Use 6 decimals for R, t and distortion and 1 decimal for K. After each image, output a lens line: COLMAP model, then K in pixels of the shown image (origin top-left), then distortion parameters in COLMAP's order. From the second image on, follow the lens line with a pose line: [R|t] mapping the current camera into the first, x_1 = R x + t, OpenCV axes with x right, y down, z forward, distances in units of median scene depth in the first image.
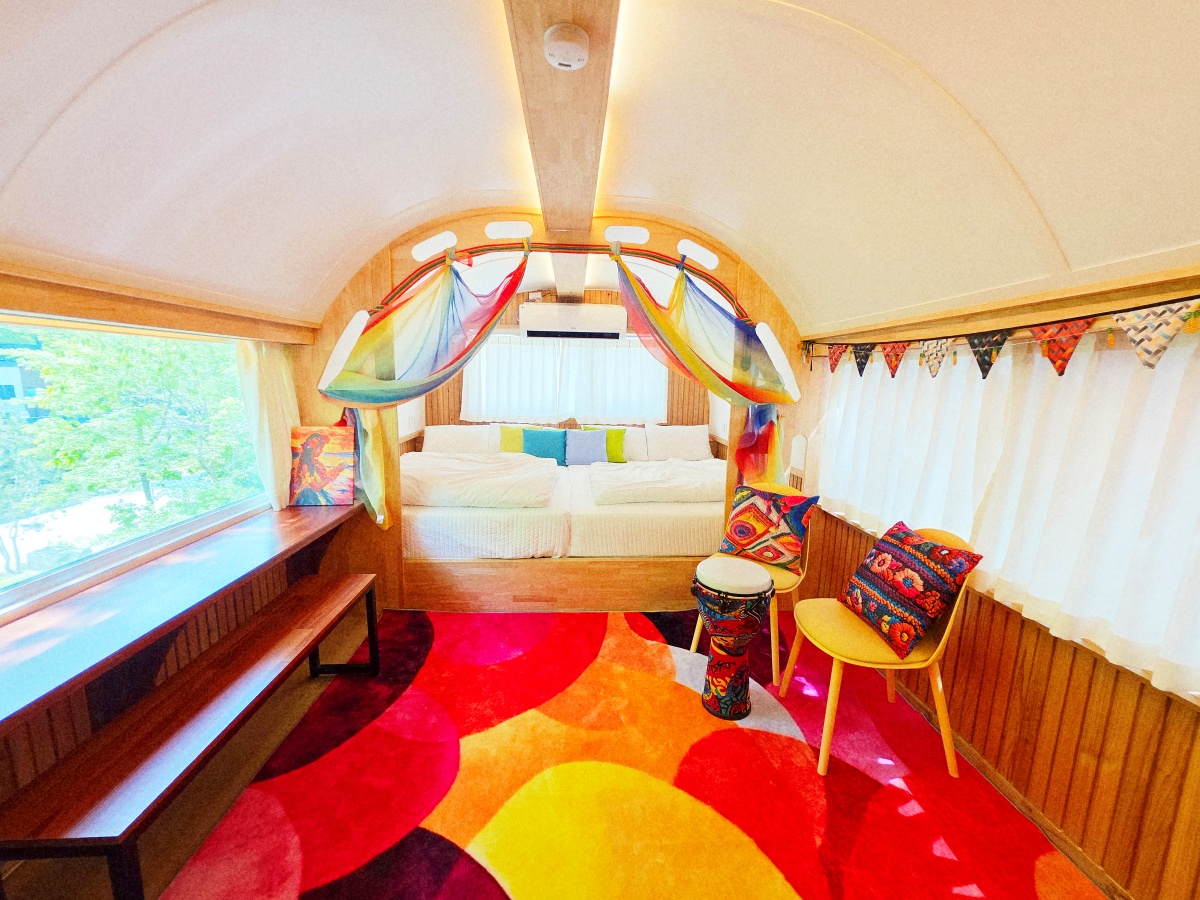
lens RADIAL K [[479.5, 0, 600.6], [0, 479.5, 447.0], [0, 0, 1]] dist [0.005975, 0.000133]
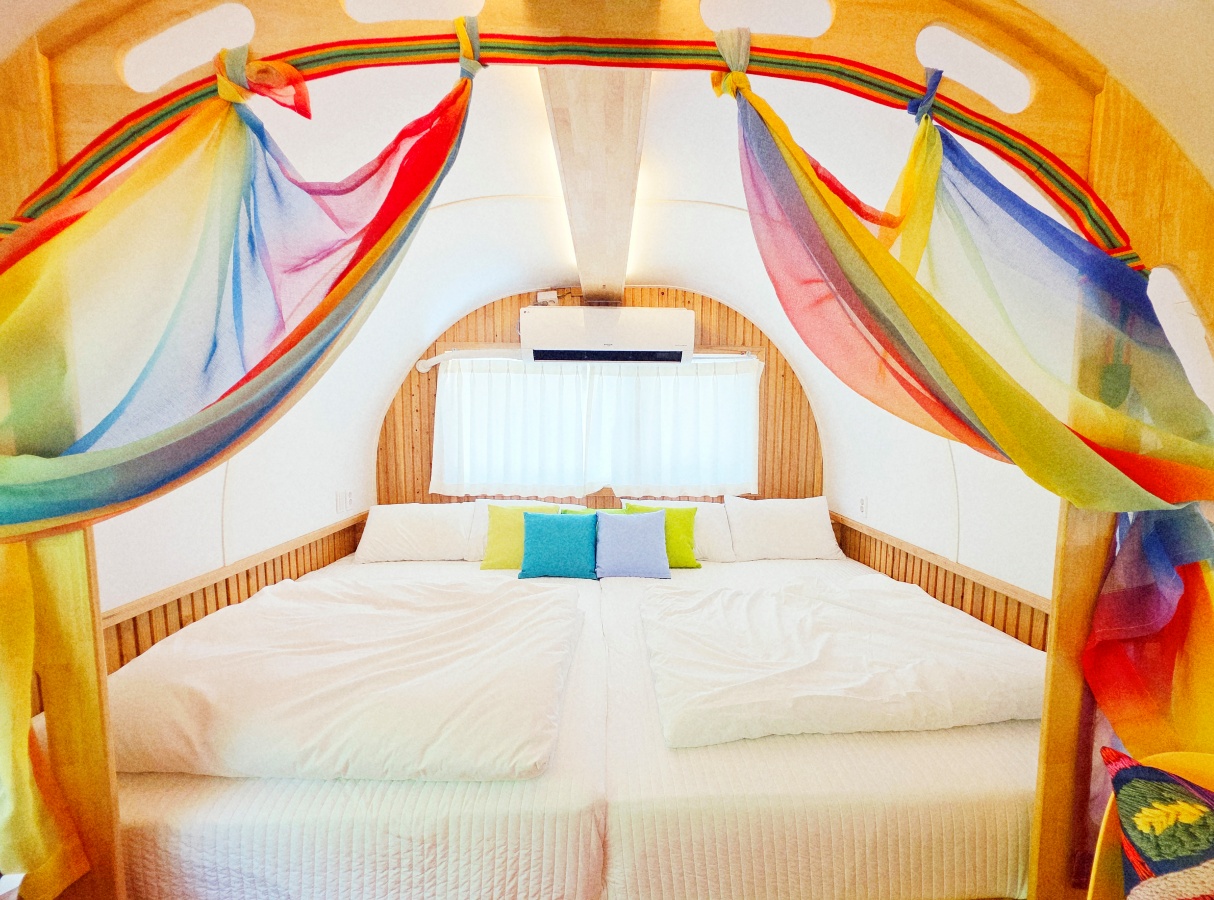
lens RADIAL K [[493.0, 0, 623.9], [0, 493.0, 461.7], [0, 0, 1]] dist [-0.000408, -0.000107]
pose [[0.999654, -0.011495, -0.023650, -0.041953], [0.010101, 0.998251, -0.058247, -0.110118], [0.024278, 0.057988, 0.998022, 0.683856]]
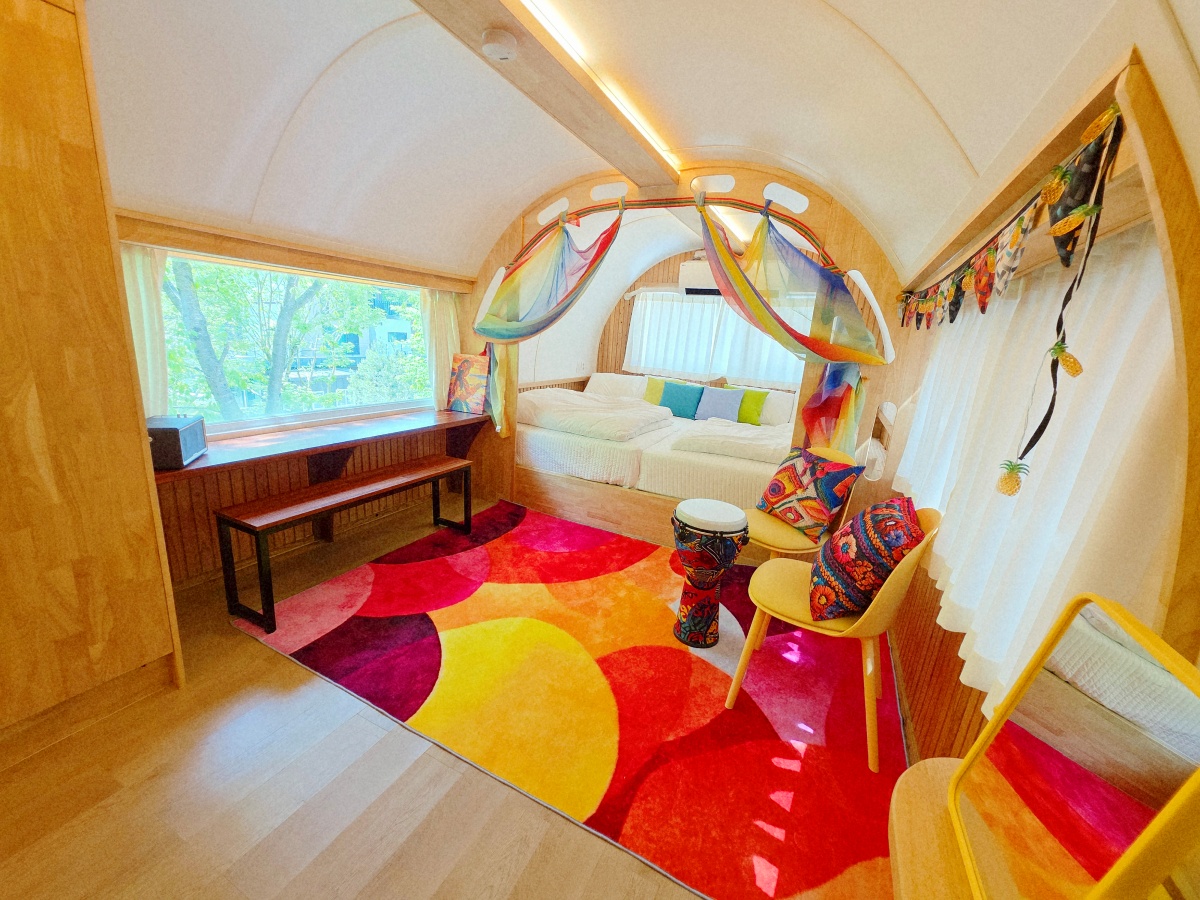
lens RADIAL K [[479.5, 0, 600.6], [0, 479.5, 447.0], [0, 0, 1]] dist [0.005975, 0.000133]
pose [[0.866268, 0.154711, -0.475021, 0.426834], [-0.124737, 0.987707, 0.094213, 0.041705], [0.483757, -0.022361, 0.874917, -0.018426]]
